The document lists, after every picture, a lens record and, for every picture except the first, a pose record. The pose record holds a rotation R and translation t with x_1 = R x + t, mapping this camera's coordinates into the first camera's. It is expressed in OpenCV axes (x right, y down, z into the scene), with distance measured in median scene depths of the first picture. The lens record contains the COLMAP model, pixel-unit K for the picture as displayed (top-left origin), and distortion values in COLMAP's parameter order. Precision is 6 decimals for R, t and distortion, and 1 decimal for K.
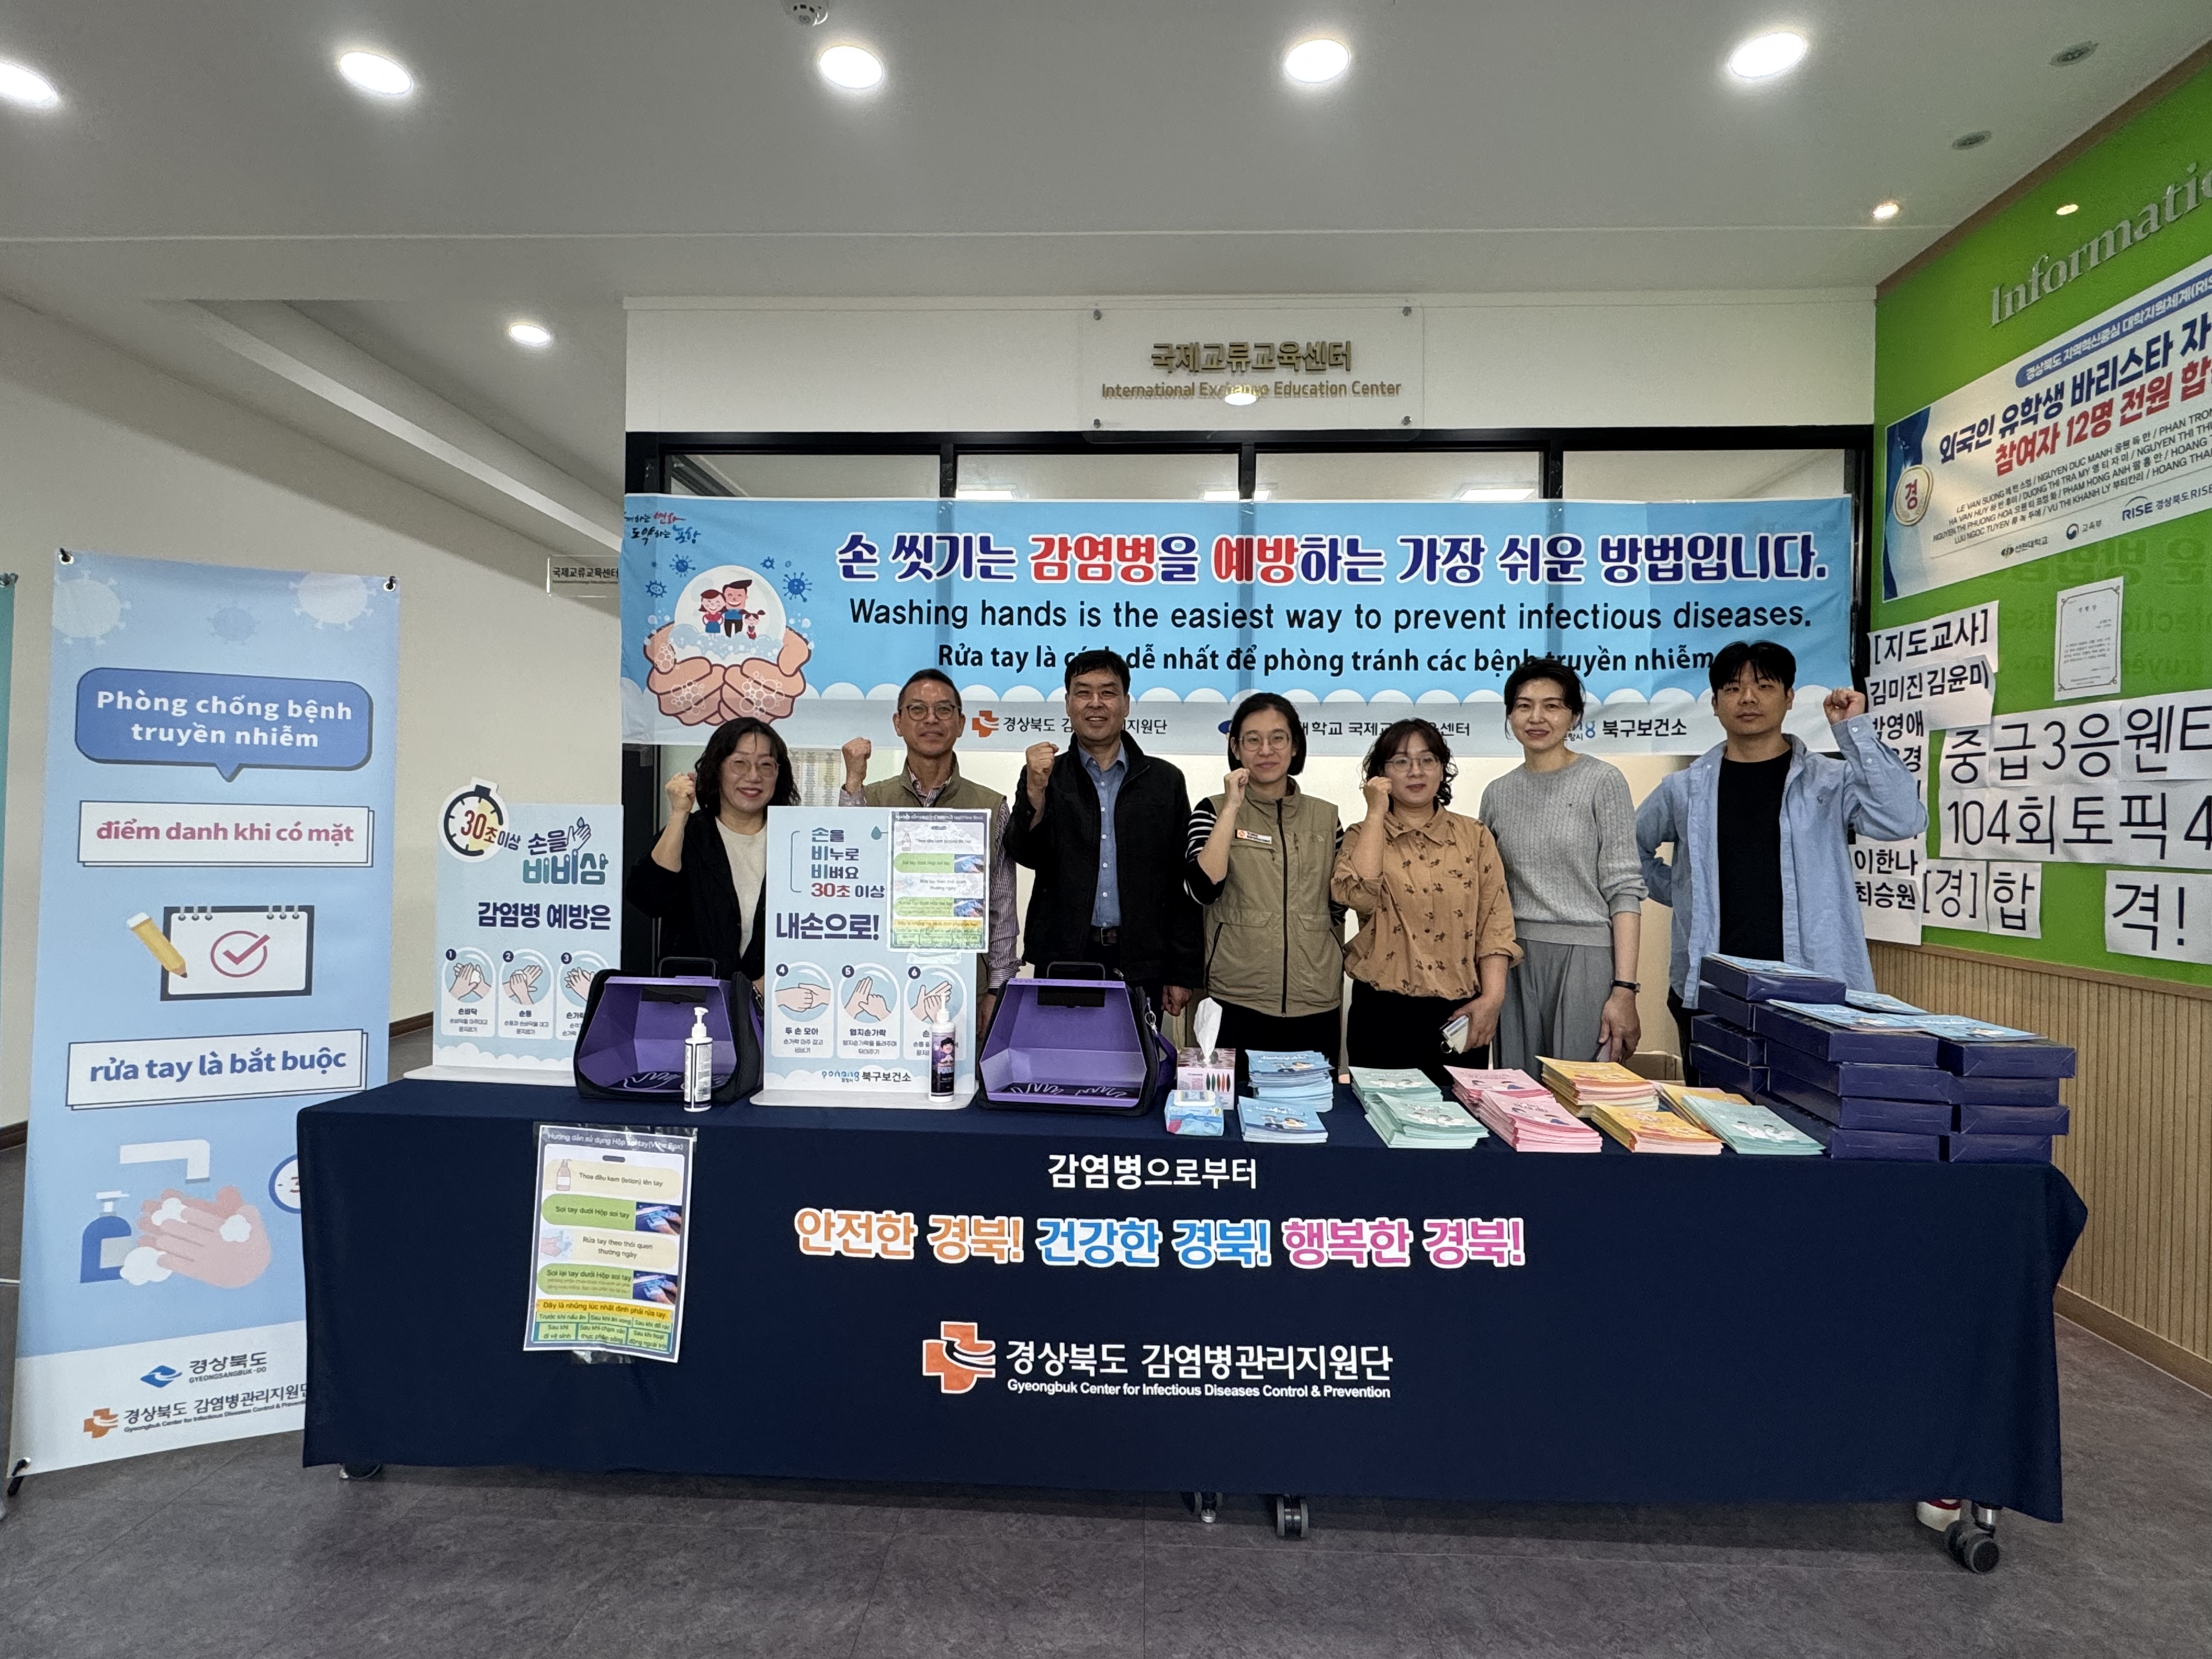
lens RADIAL K [[1143.0, 0, 1106.0], [0, 1143.0, 829.5], [0, 0, 1]] dist [-0.000175, 0.000354]
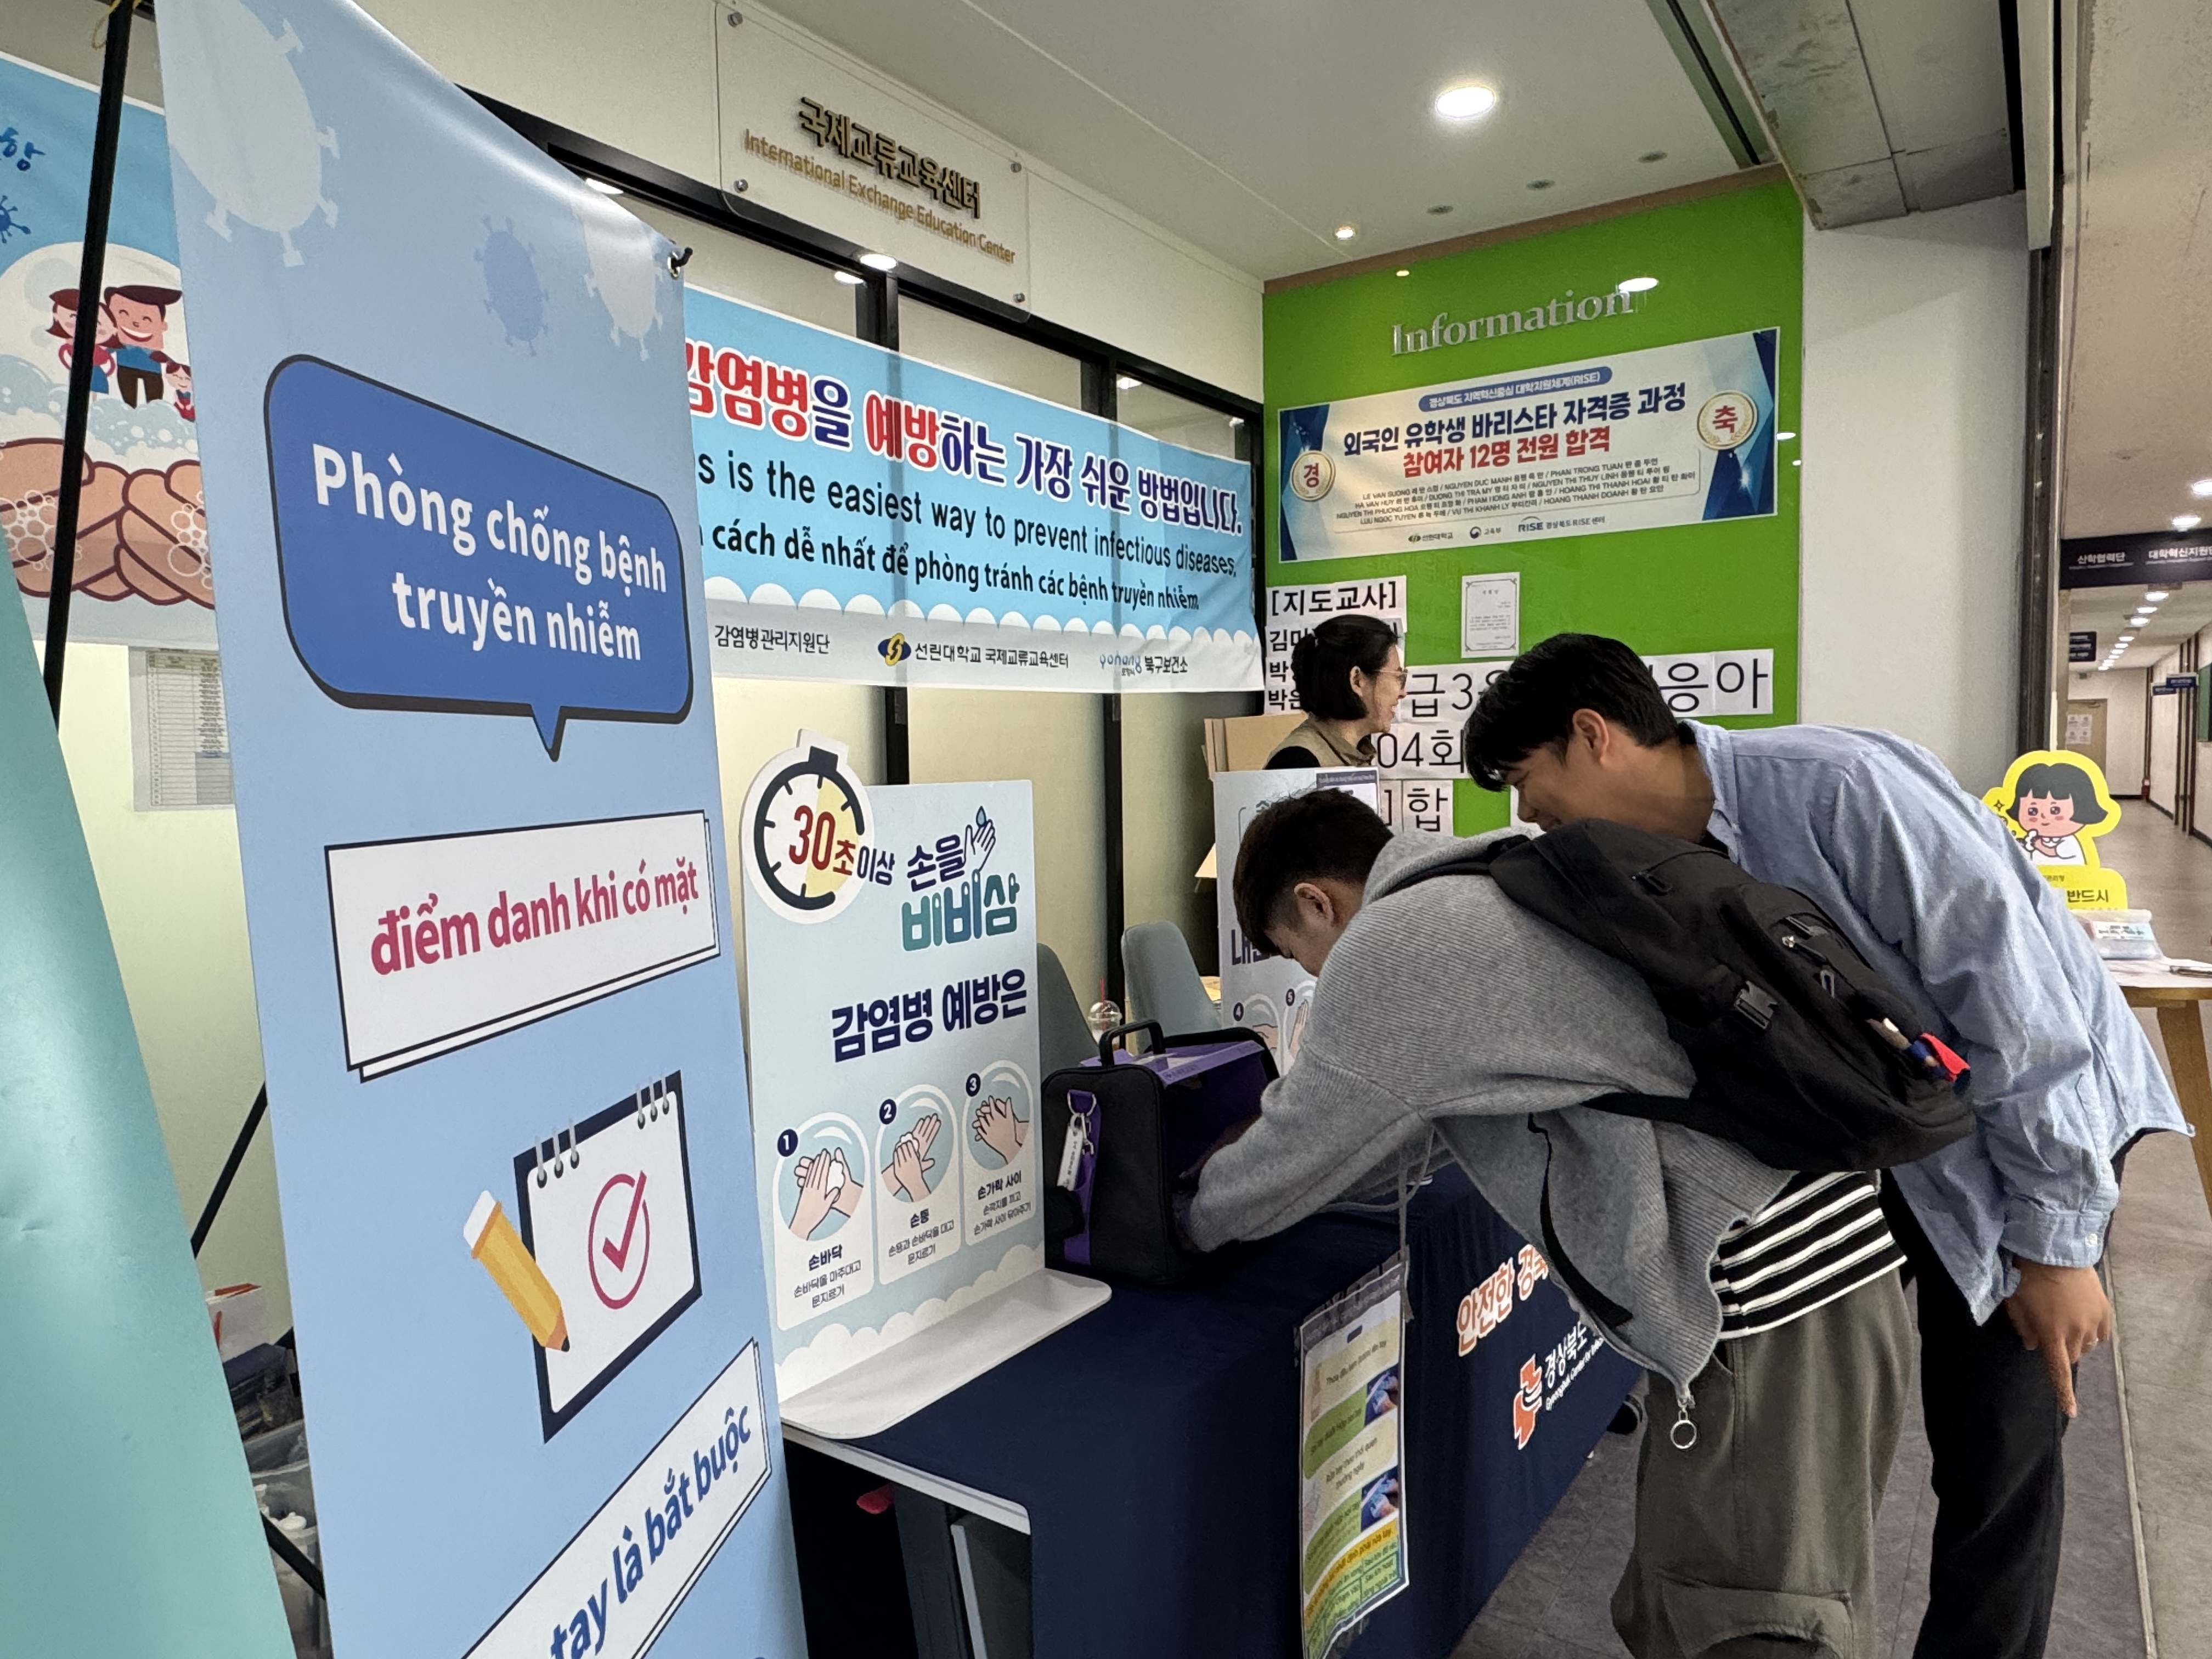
lens RADIAL K [[1387.1, 0, 1106.0], [0, 1387.1, 829.5], [0, 0, 1]] dist [-0.006262, 0.002382]
pose [[0.531926, -0.072586, 0.843674, -0.734282], [0.030123, 0.997311, 0.066813, -0.031970], [-0.846255, -0.010126, 0.532682, 0.462359]]
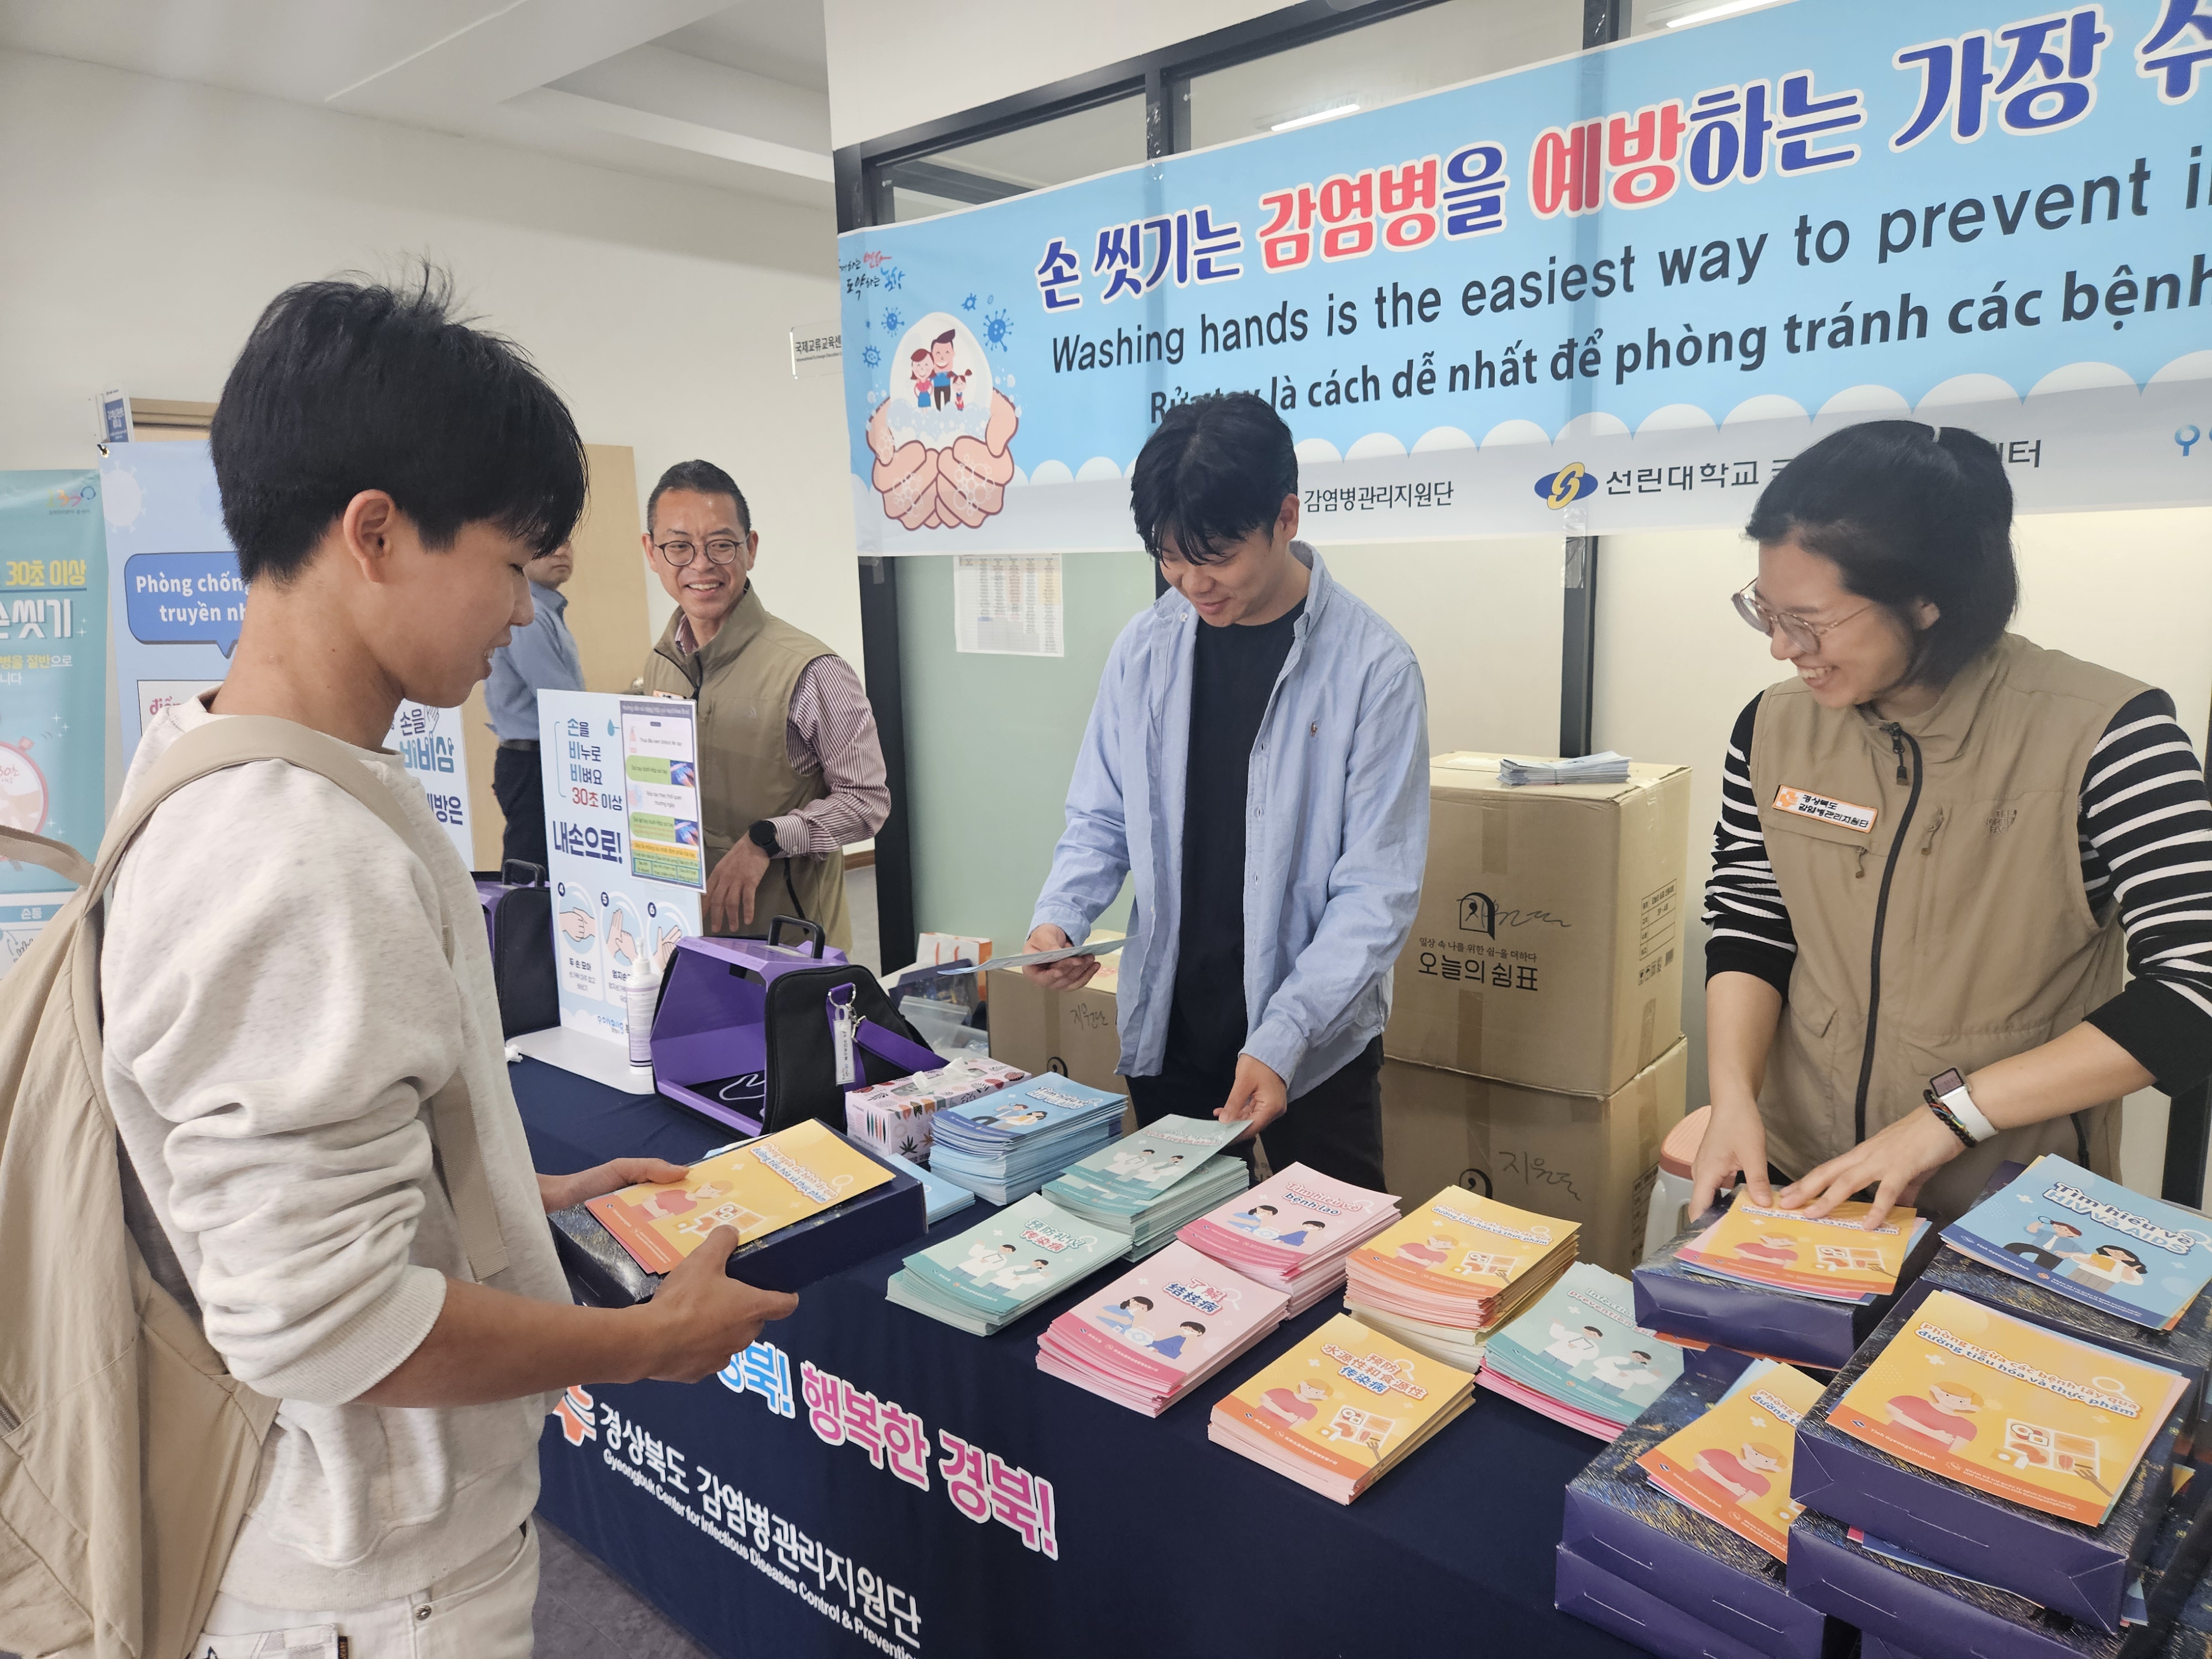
lens RADIAL K [[1509.7, 0, 1106.0], [0, 1509.7, 829.5], [0, 0, 1]] dist [0.081470, -0.076697]
pose [[0.773816, 0.074114, -0.629060, 0.518126], [0.033974, 0.986845, 0.158060, -0.058383], [0.632499, -0.143681, 0.761118, 0.306754]]
